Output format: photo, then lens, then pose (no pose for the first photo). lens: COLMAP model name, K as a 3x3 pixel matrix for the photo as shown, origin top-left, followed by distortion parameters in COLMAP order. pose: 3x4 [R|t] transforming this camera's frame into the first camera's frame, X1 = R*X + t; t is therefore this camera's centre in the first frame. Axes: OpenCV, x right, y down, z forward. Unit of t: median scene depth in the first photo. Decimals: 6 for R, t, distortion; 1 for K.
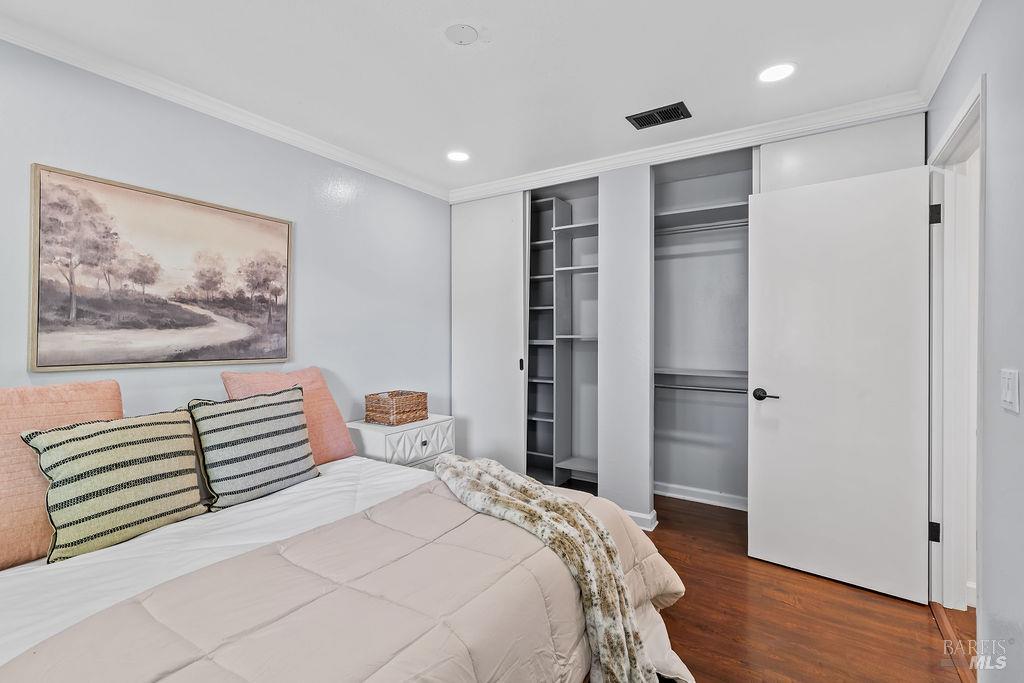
lens RADIAL K [[463.9, 0, 512.0], [0, 463.9, 341.5], [0, 0, 1]] dist [0.002099, 0.000654]
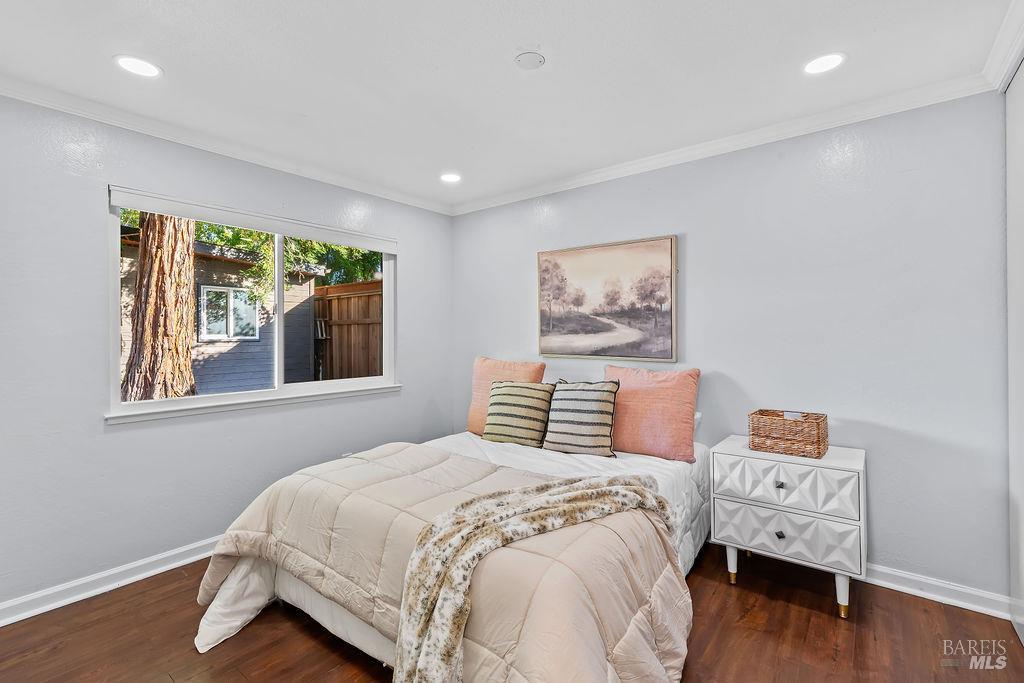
lens RADIAL K [[463.9, 0, 512.0], [0, 463.9, 341.5], [0, 0, 1]] dist [0.002099, 0.000654]
pose [[-0.090716, 0.010974, -0.995816, 0.756553], [-0.013076, 0.999840, 0.012210, -0.015952], [0.995791, 0.014129, -0.090558, 0.828967]]
